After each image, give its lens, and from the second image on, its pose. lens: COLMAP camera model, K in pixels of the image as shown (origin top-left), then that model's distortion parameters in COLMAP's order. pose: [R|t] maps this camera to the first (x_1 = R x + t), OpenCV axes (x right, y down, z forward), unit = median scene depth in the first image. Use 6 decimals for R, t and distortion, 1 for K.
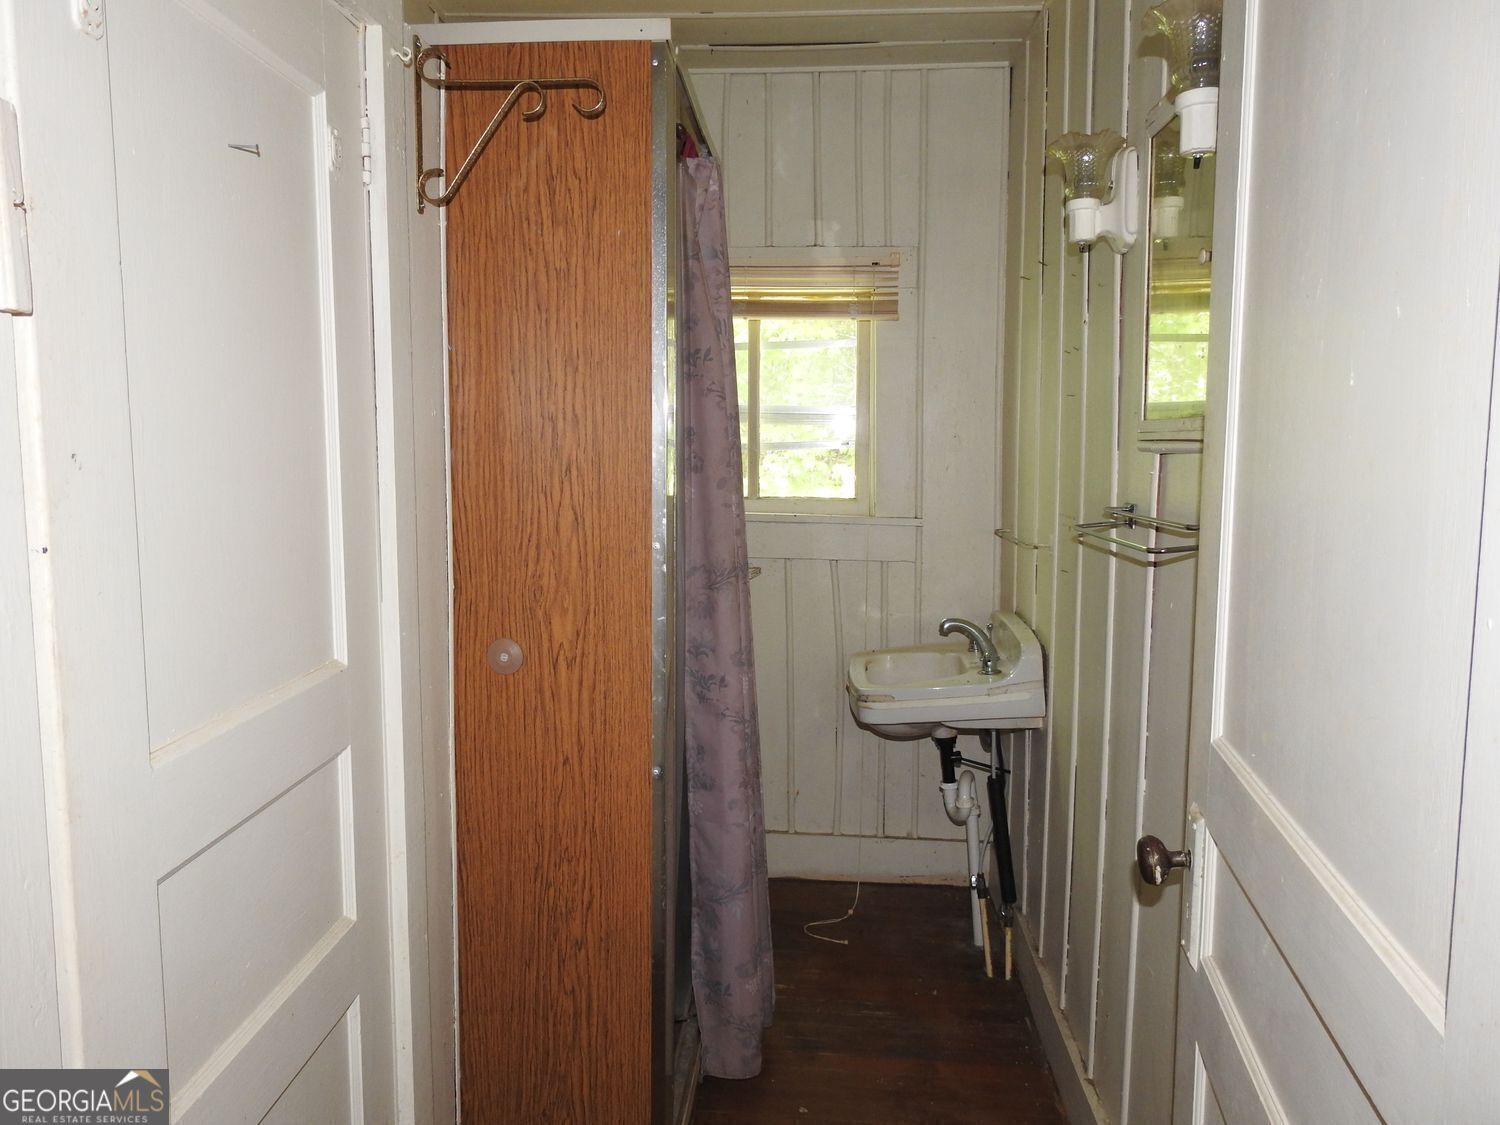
lens RADIAL K [[1081.9, 0, 747.2], [0, 1081.9, 561.3], [0, 0, 1]] dist [0.002333, 0.001451]
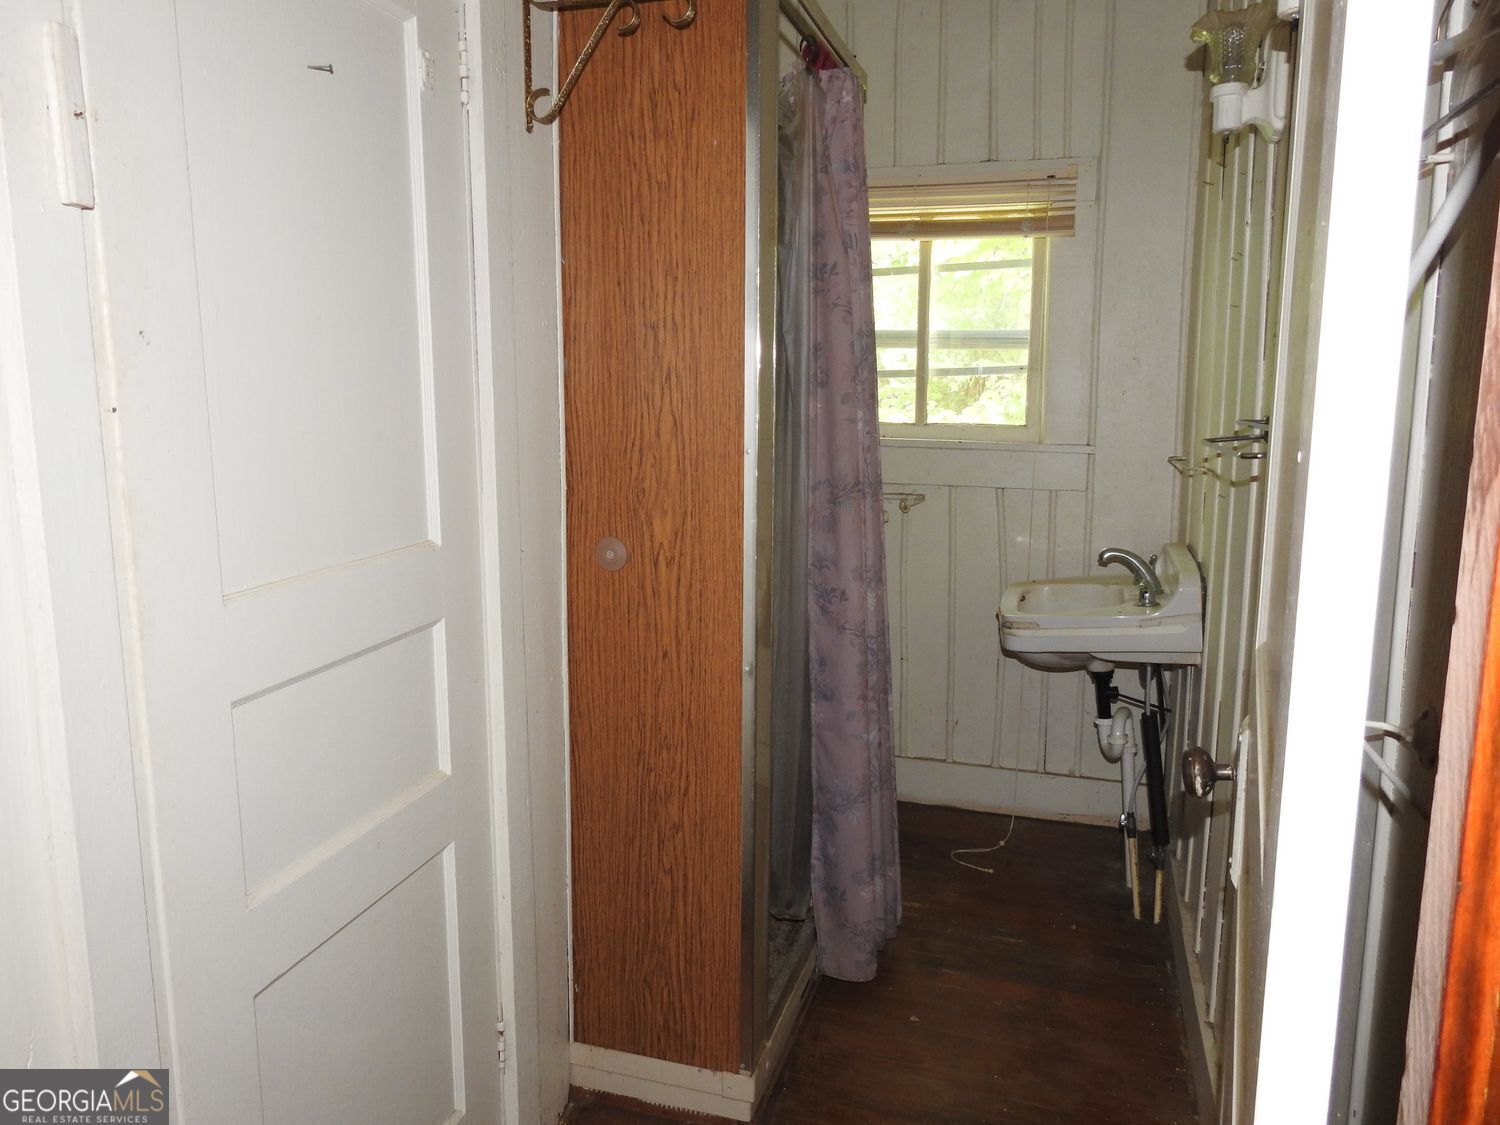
lens RADIAL K [[1081.9, 0, 744.5], [0, 1081.9, 561.5], [0, 0, 1]] dist [0.002333, 0.001451]
pose [[0.974795, 0.033509, -0.220573, 0.101661], [-0.022459, 0.998373, 0.052416, 0.026429], [0.221970, -0.046141, 0.973961, -0.007667]]
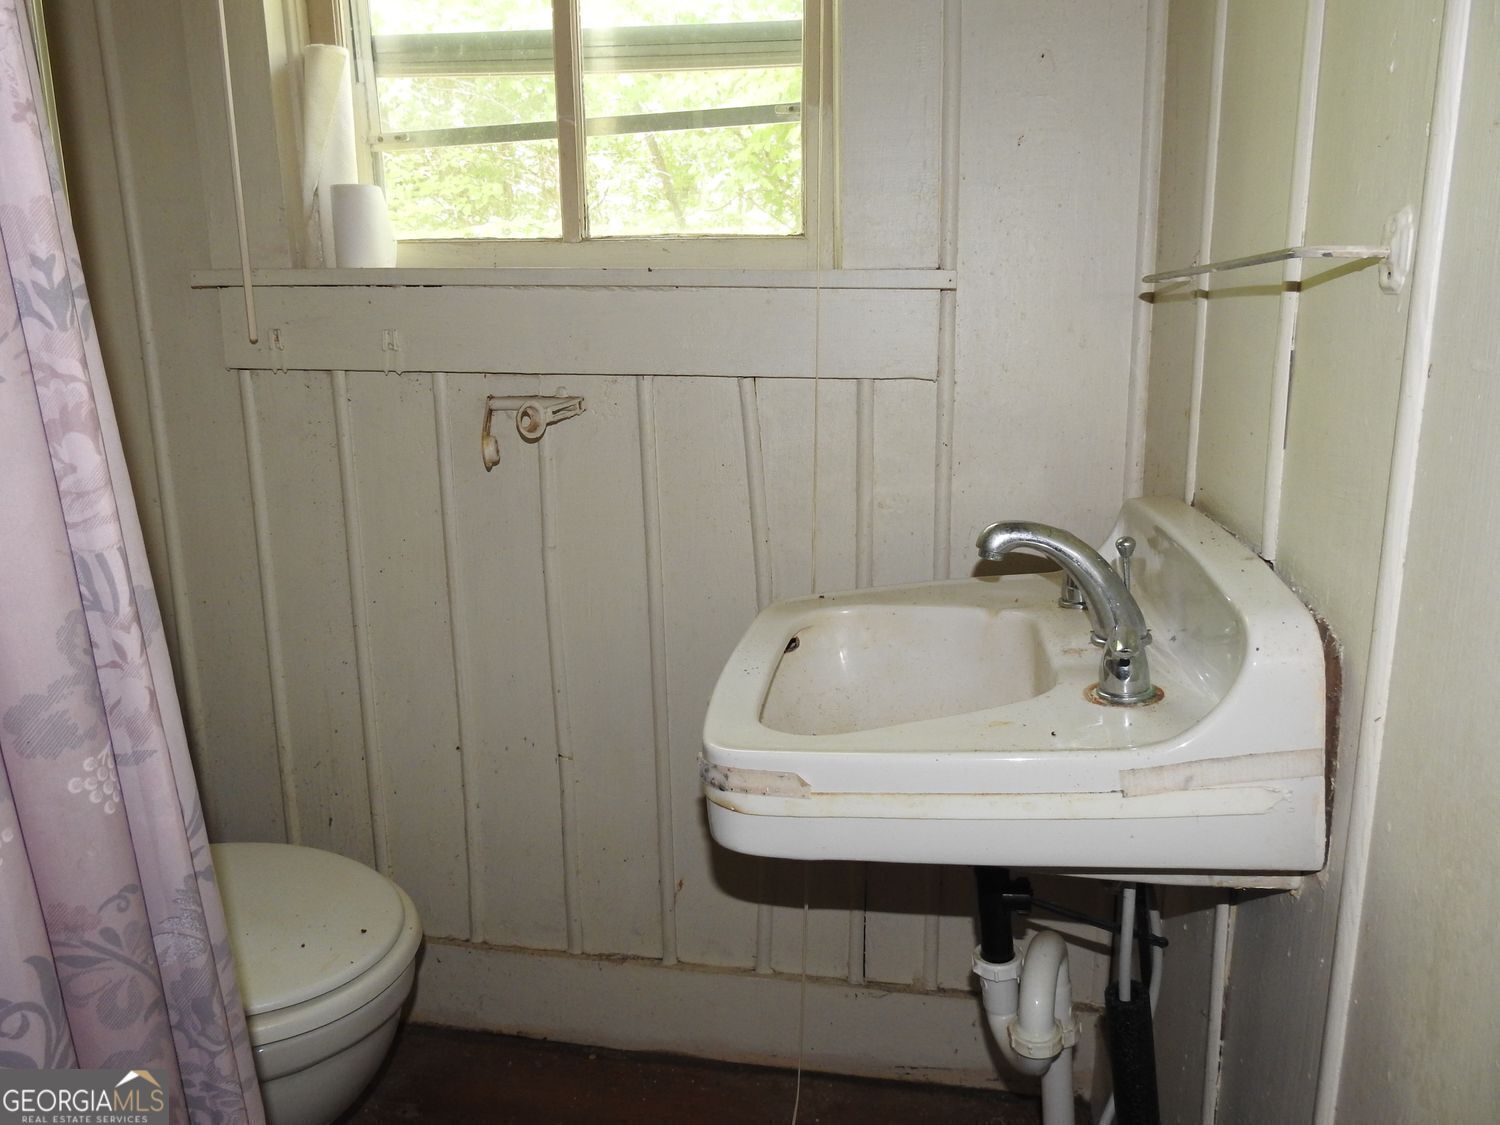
lens RADIAL K [[1081.9, 0, 747.9], [0, 1081.9, 559.5], [0, 0, 1]] dist [0.002333, 0.001451]
pose [[0.996390, 0.007239, -0.084587, 0.163414], [0.002230, 0.993782, 0.111322, 0.031988], [0.084867, -0.111109, 0.990178, 0.792176]]
